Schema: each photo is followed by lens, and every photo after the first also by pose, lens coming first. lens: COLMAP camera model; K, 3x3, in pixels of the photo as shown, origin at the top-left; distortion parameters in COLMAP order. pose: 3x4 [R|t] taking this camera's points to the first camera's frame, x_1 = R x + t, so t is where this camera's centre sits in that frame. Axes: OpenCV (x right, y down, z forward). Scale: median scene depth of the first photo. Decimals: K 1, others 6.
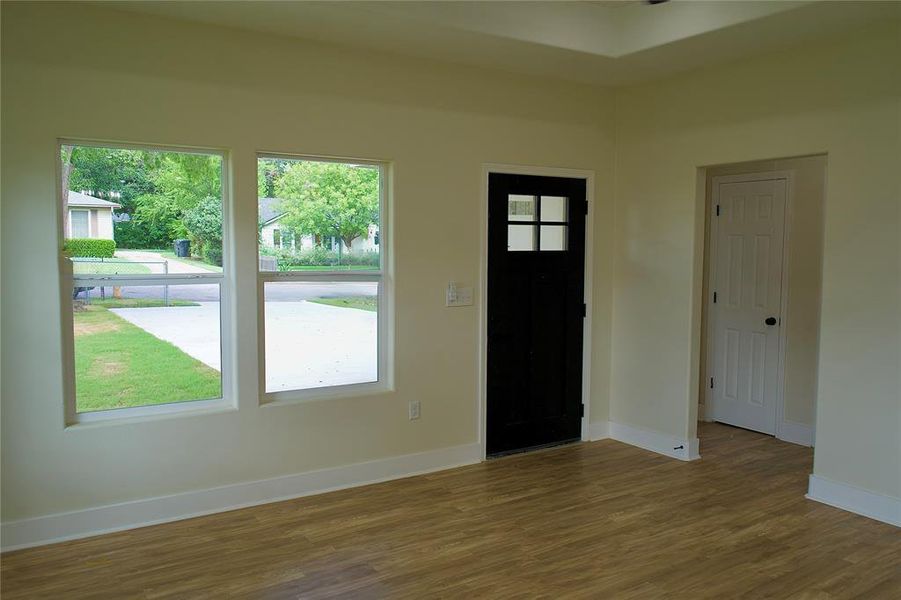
lens RADIAL K [[731.4, 0, 450.5], [0, 731.4, 300.0], [0, 0, 1]] dist [-0.013188, 0.007317]
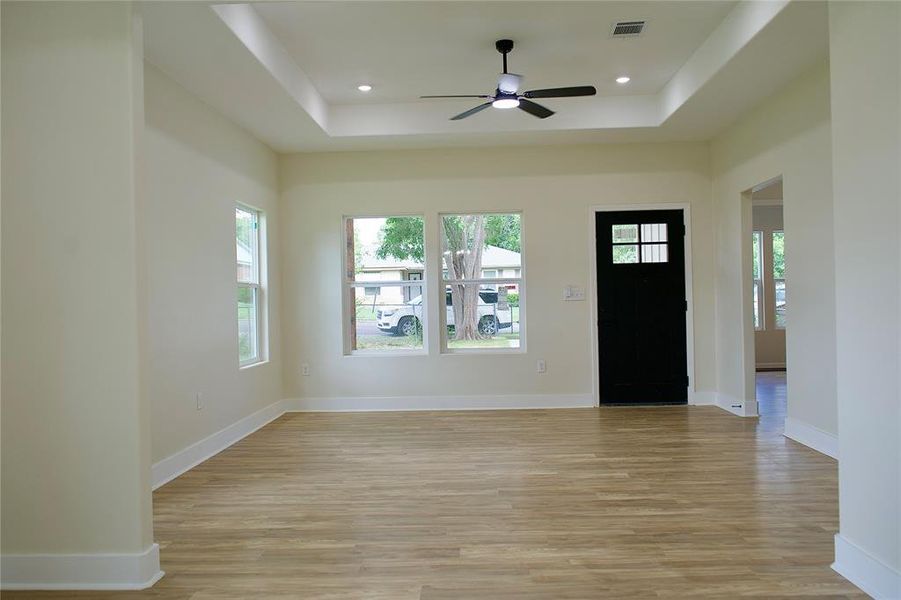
lens RADIAL K [[731.4, 0, 450.5], [0, 731.4, 300.0], [0, 0, 1]] dist [-0.013188, 0.007317]
pose [[0.818086, -0.023030, -0.574634, 0.633945], [-0.017827, 0.997702, -0.065366, 0.104452], [0.574819, 0.063719, 0.815796, -0.365783]]
